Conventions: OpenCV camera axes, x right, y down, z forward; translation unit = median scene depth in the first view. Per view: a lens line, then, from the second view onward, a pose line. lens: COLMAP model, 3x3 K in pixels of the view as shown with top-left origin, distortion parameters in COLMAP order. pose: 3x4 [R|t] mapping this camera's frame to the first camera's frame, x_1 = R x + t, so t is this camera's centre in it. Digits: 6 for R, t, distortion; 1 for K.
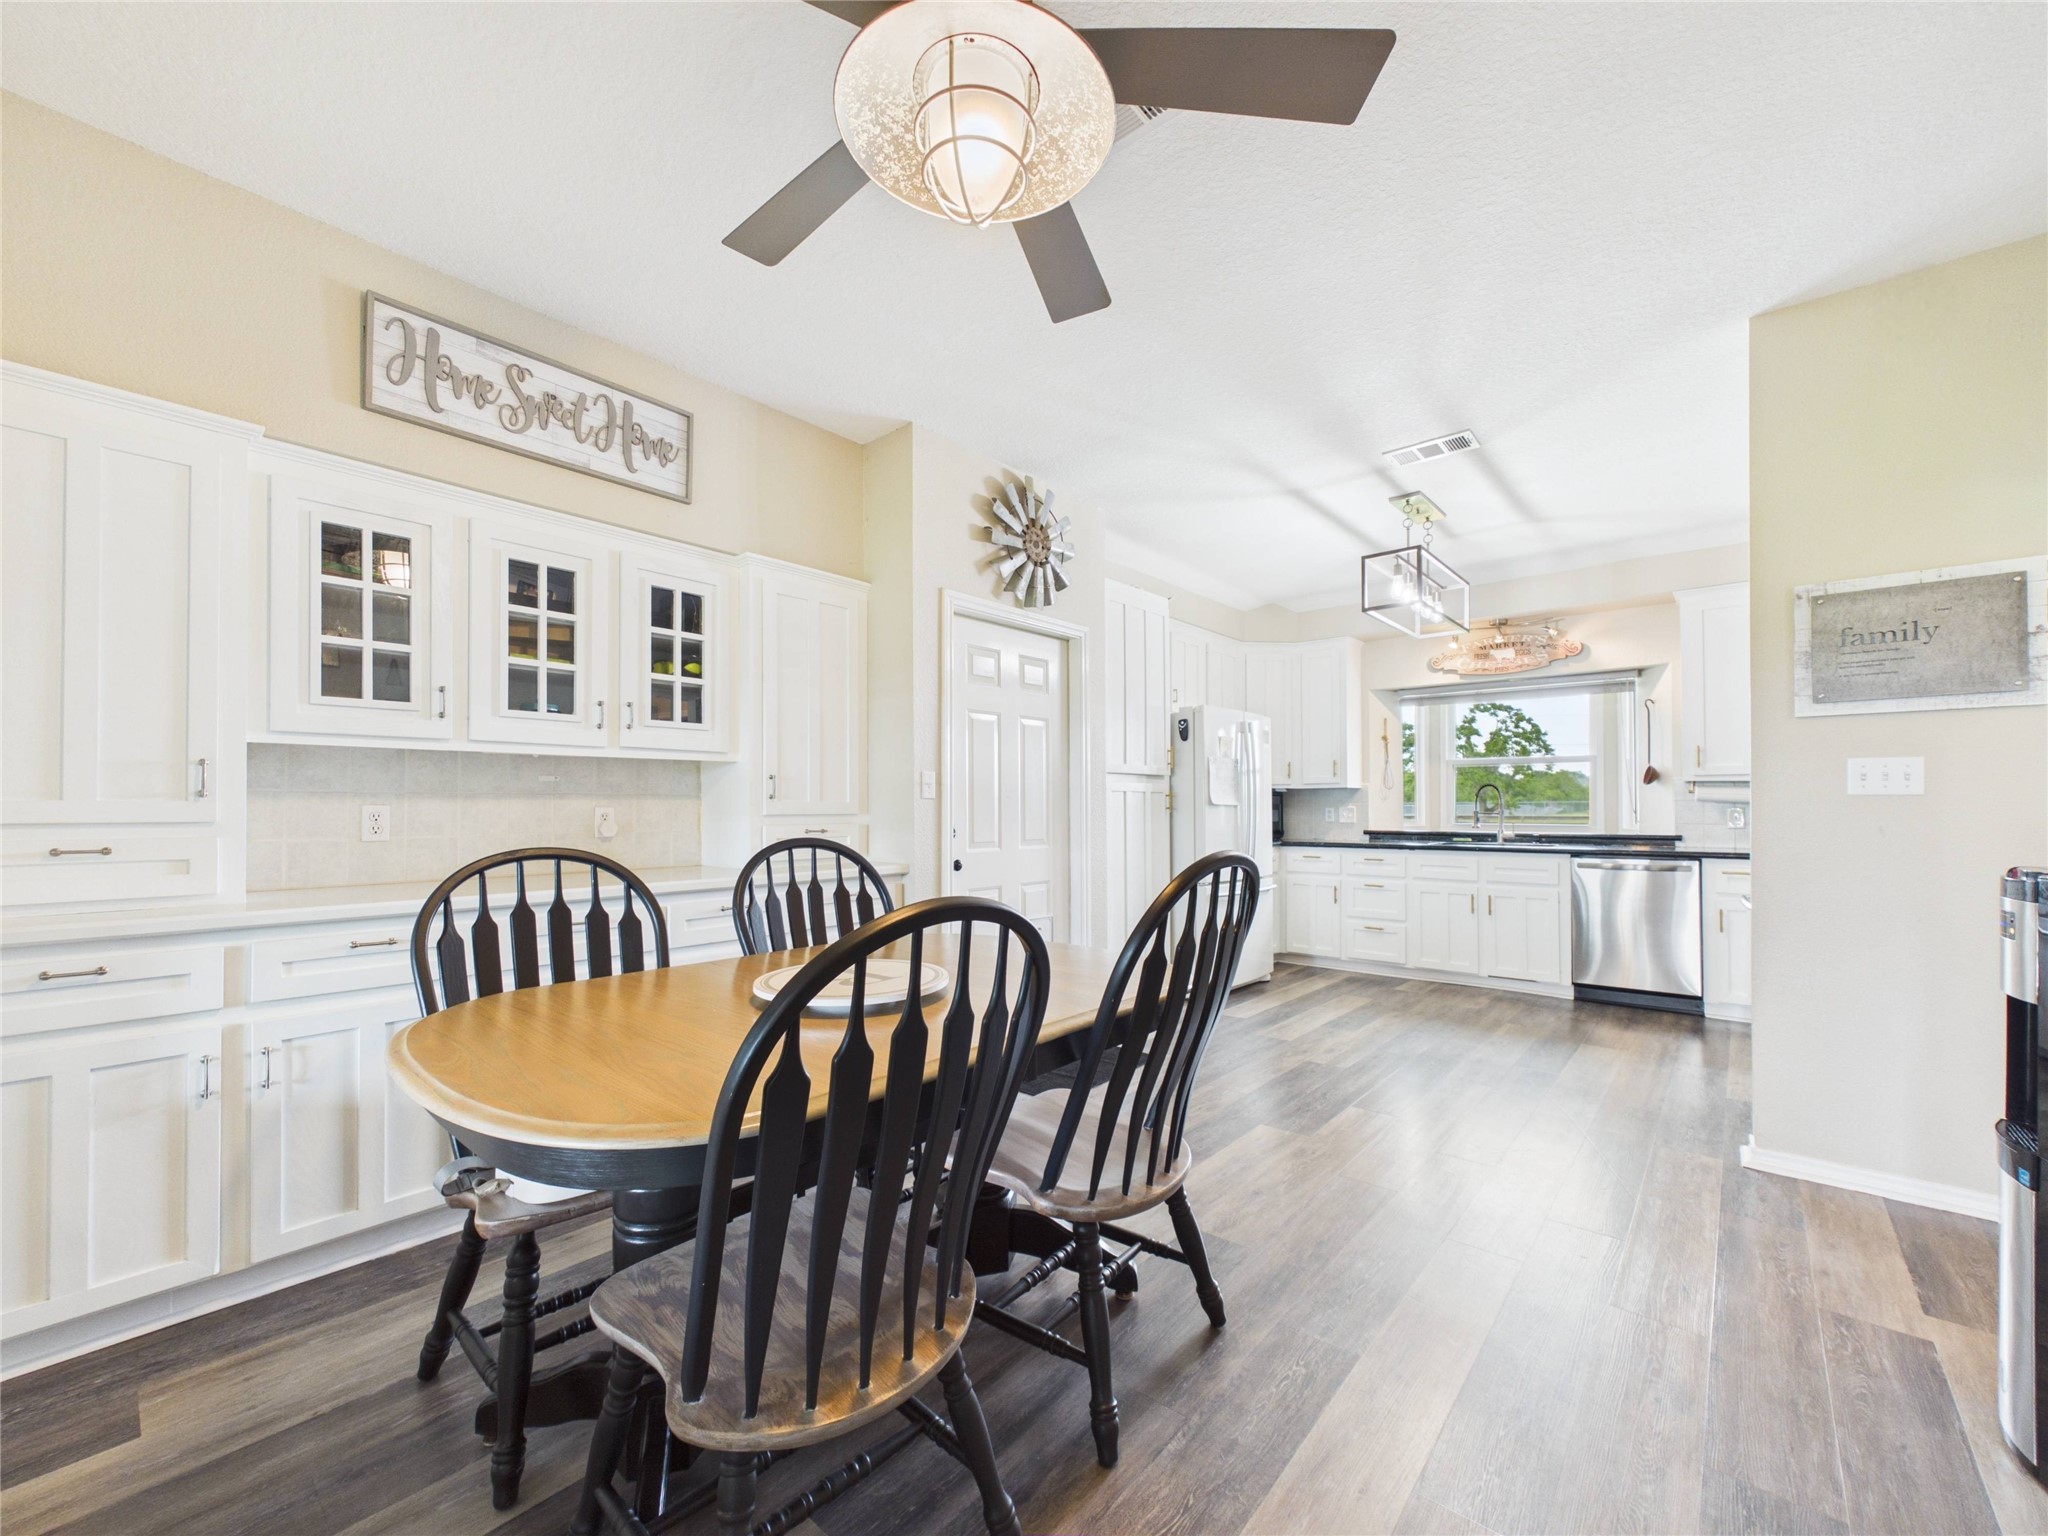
lens RADIAL K [[826.4, 0, 1027.0], [0, 826.4, 797.8], [0, 0, 1]] dist [0.000332, -0.000453]
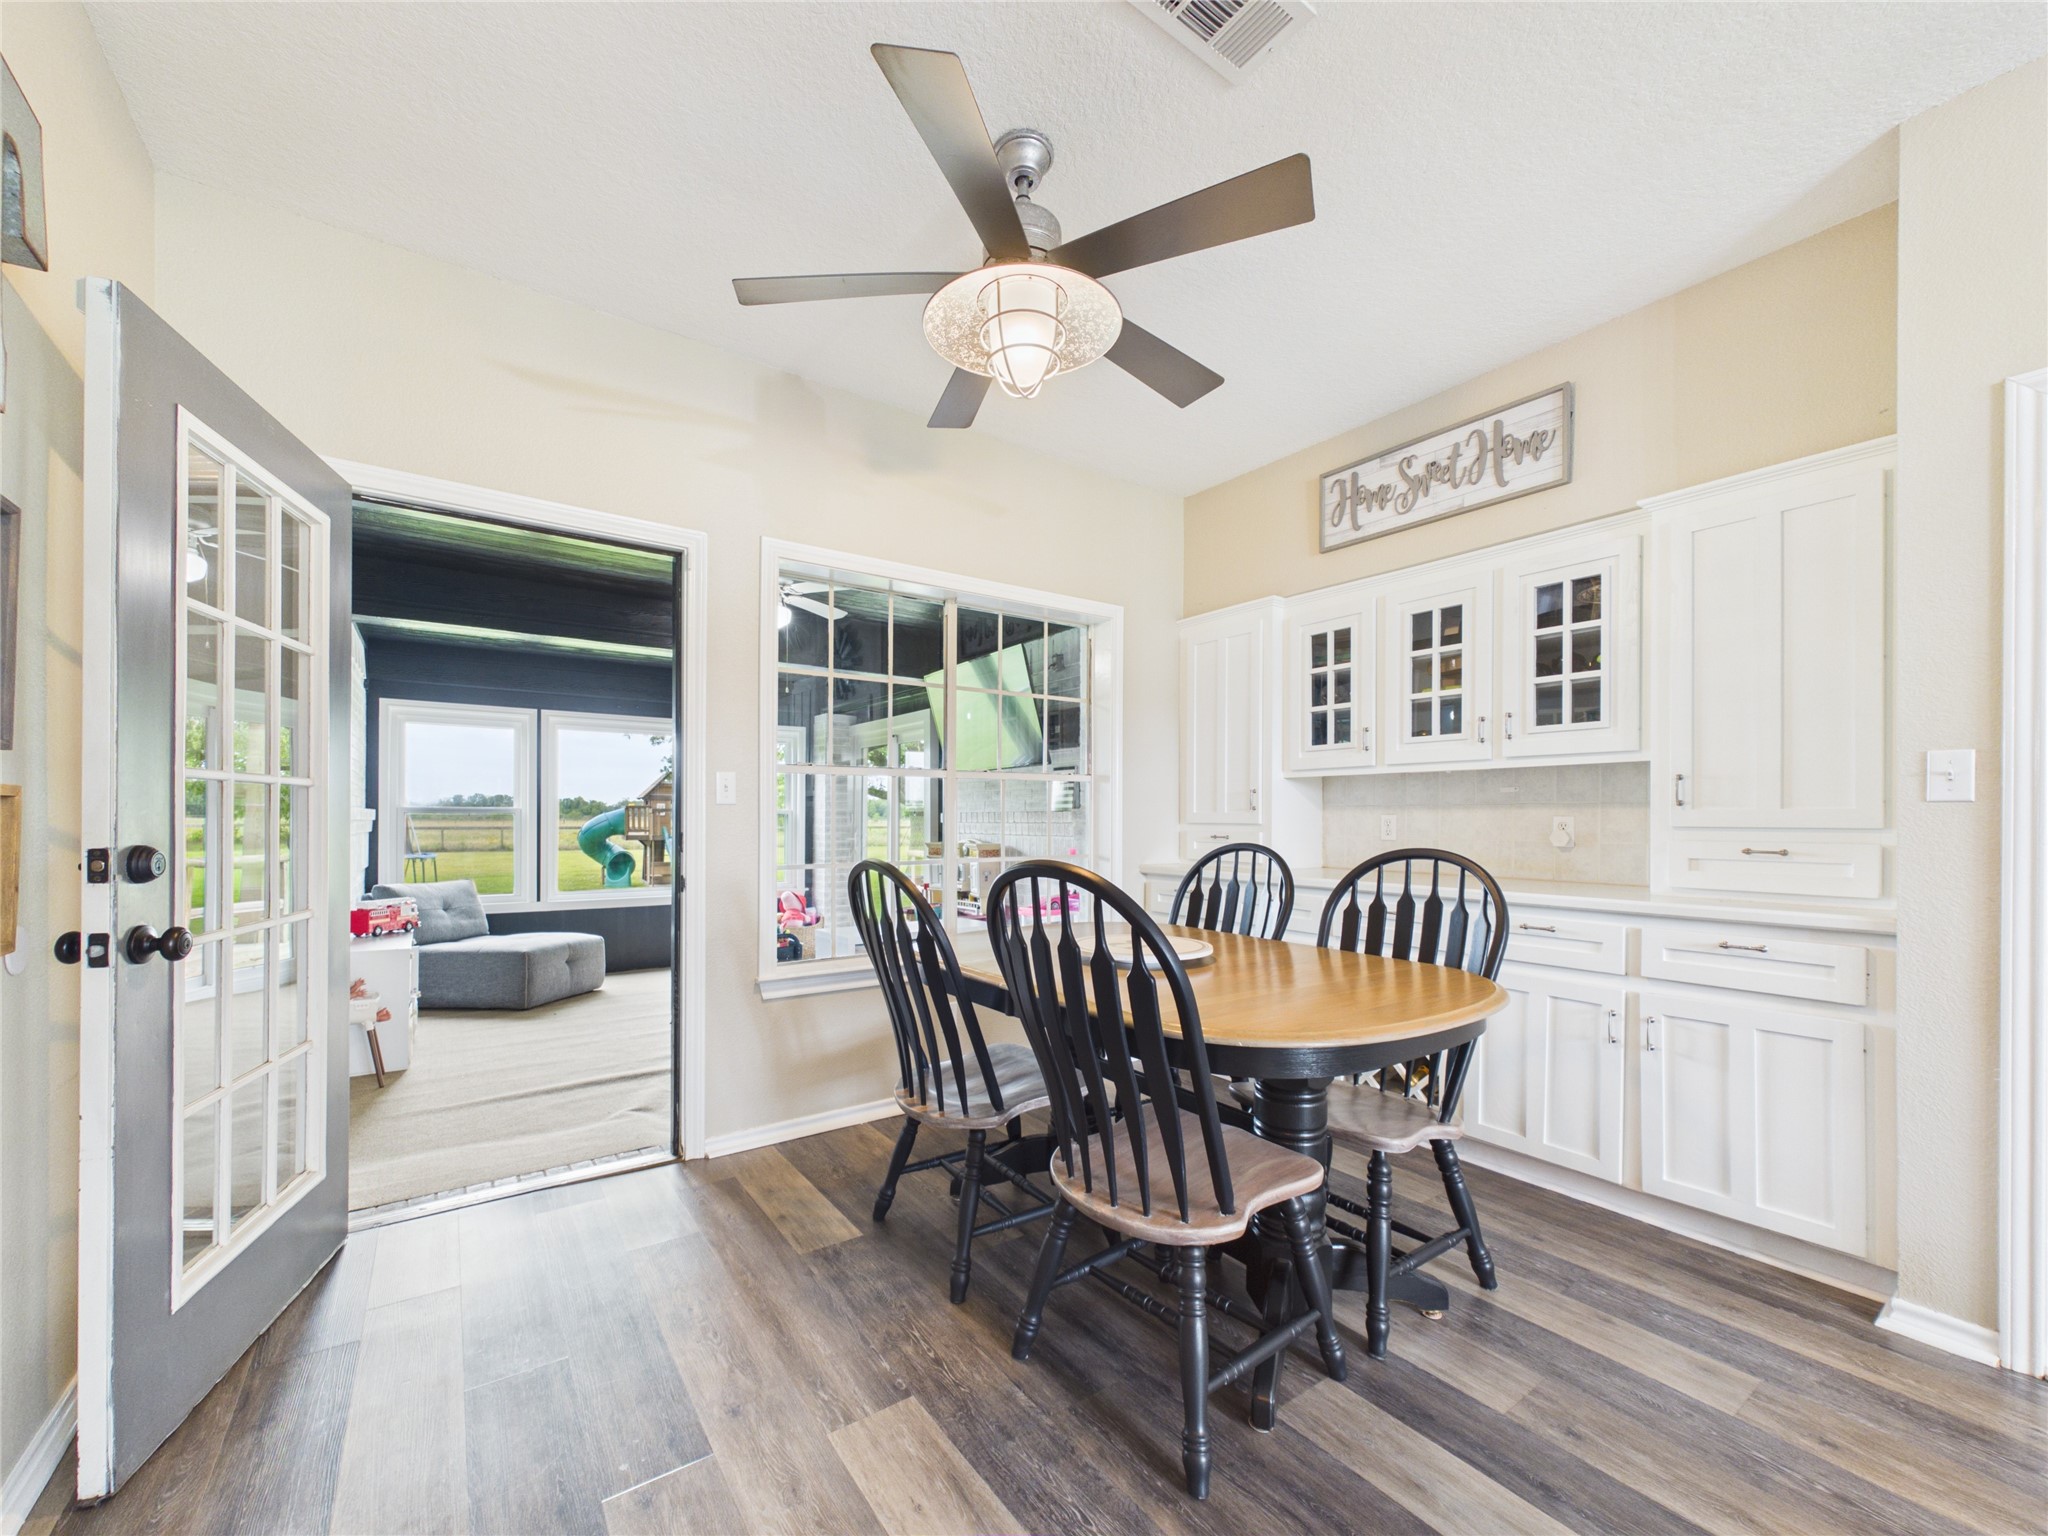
lens RADIAL K [[826.4, 0, 1033.1], [0, 826.4, 820.5], [0, 0, 1]] dist [0.000332, -0.000453]
pose [[-0.224738, 0.007483, -0.974390, 0.610399], [0.011430, 0.999922, 0.005043, 0.004799], [0.974352, -0.010004, -0.224806, 0.624281]]
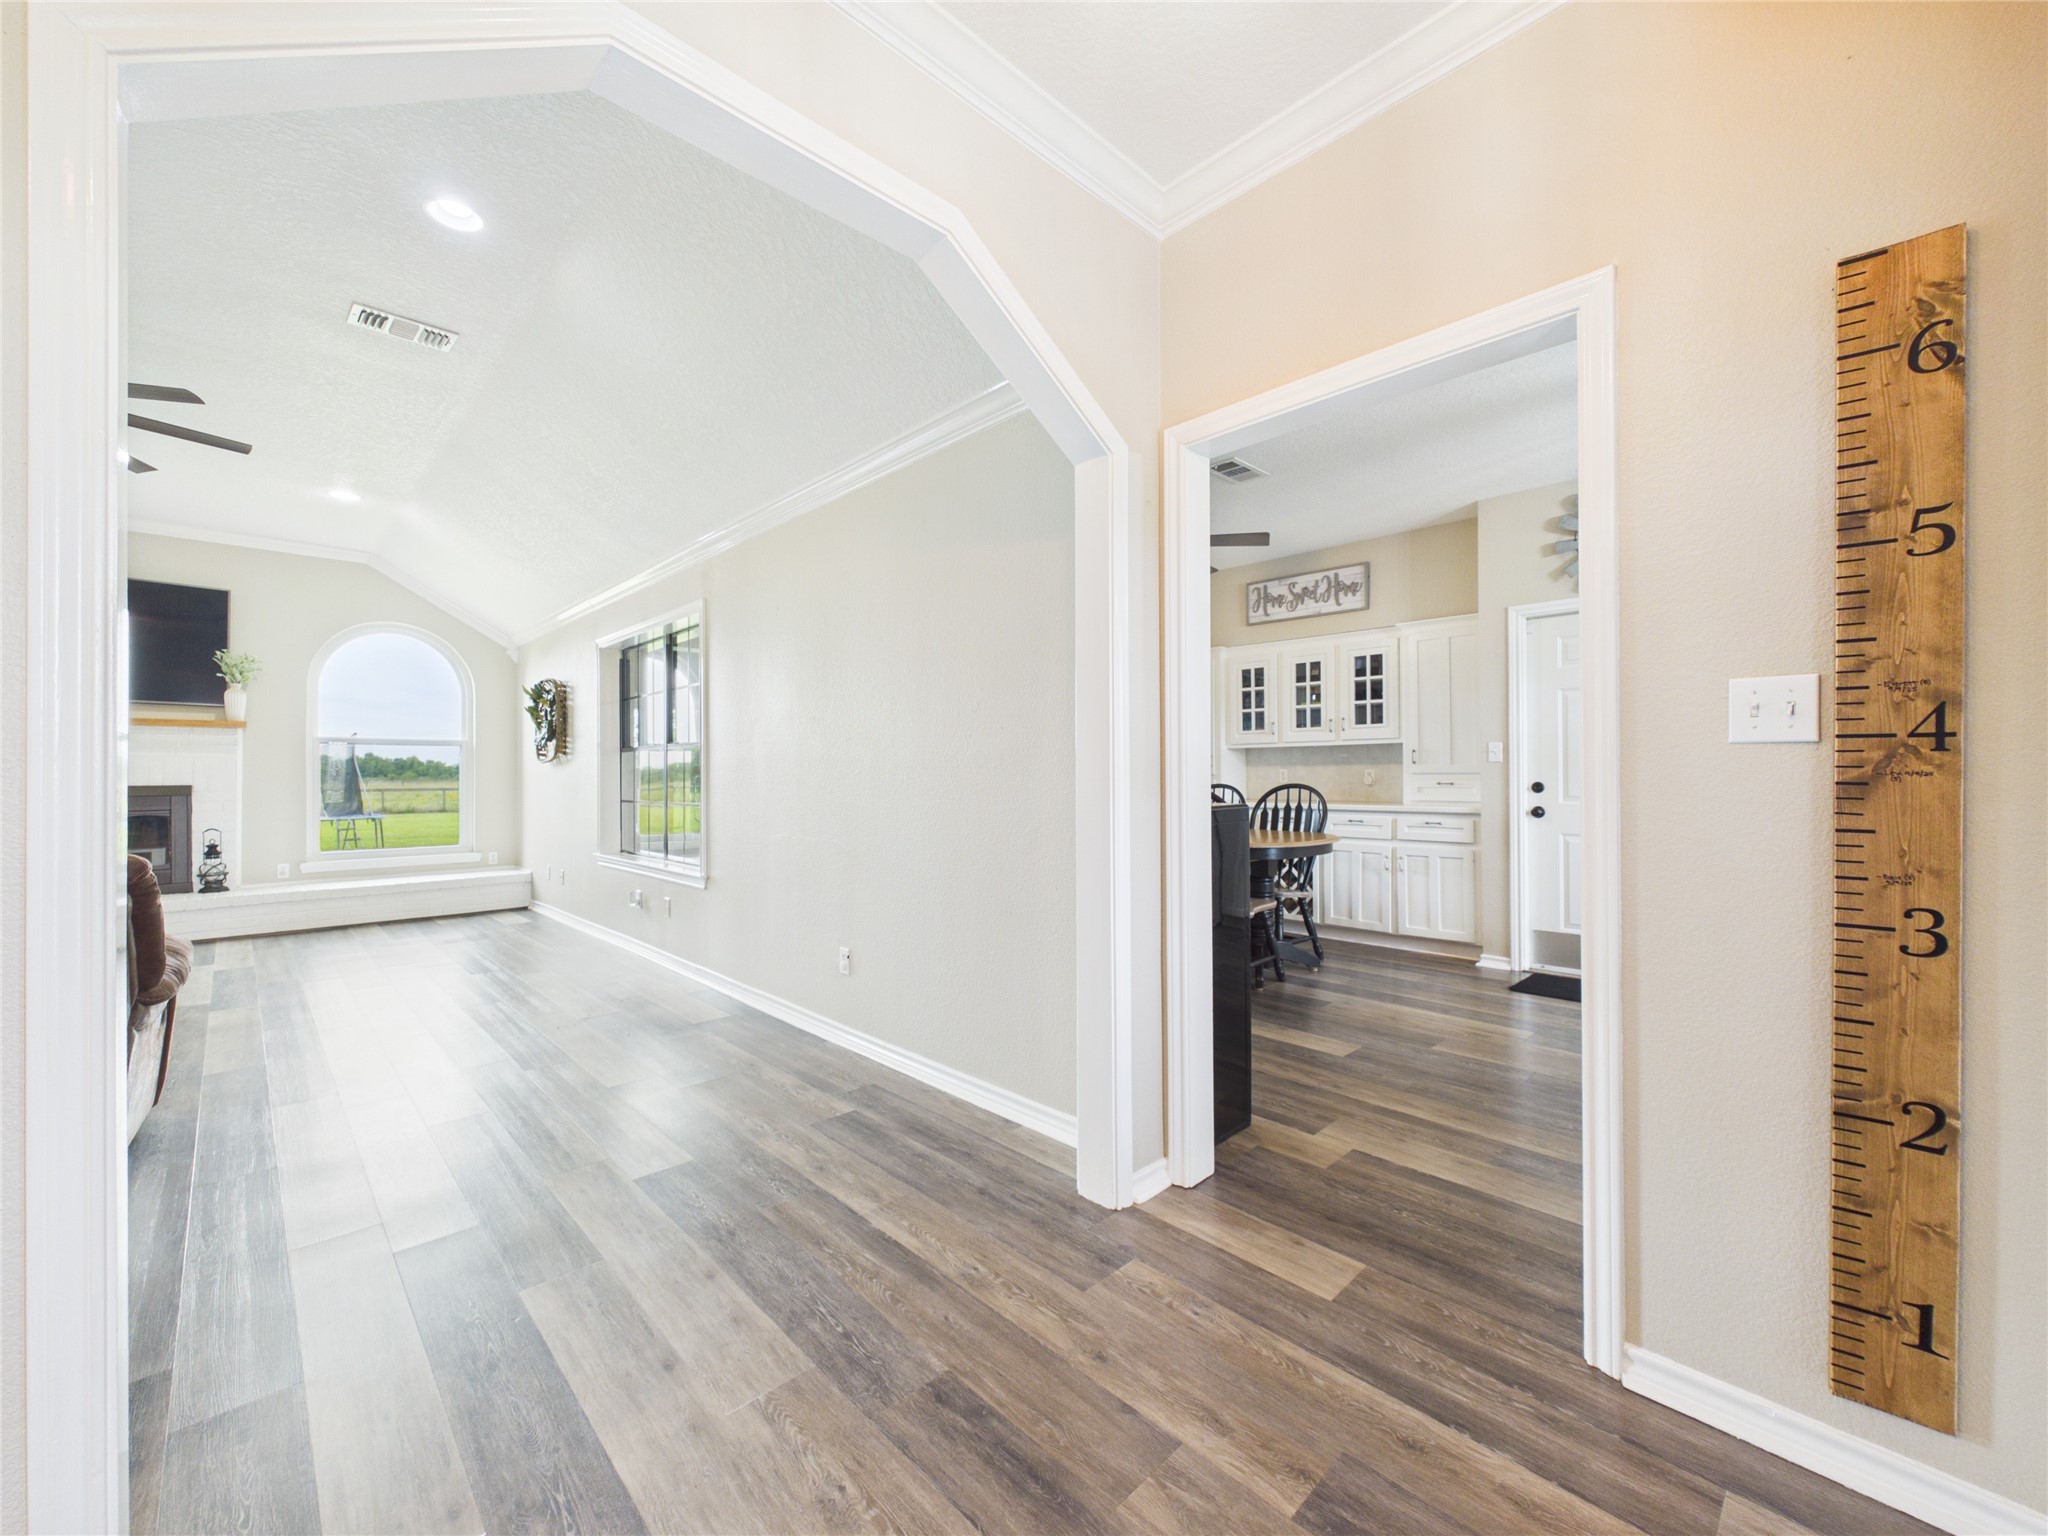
lens RADIAL K [[826.4, 0, 1036.1], [0, 826.4, 770.9], [0, 0, 1]] dist [0.000332, -0.000453]
pose [[-0.079013, -0.000574, -0.996873, 1.538290], [0.019652, 0.999805, -0.002133, 0.005212], [0.996680, -0.019759, -0.078986, 0.381784]]
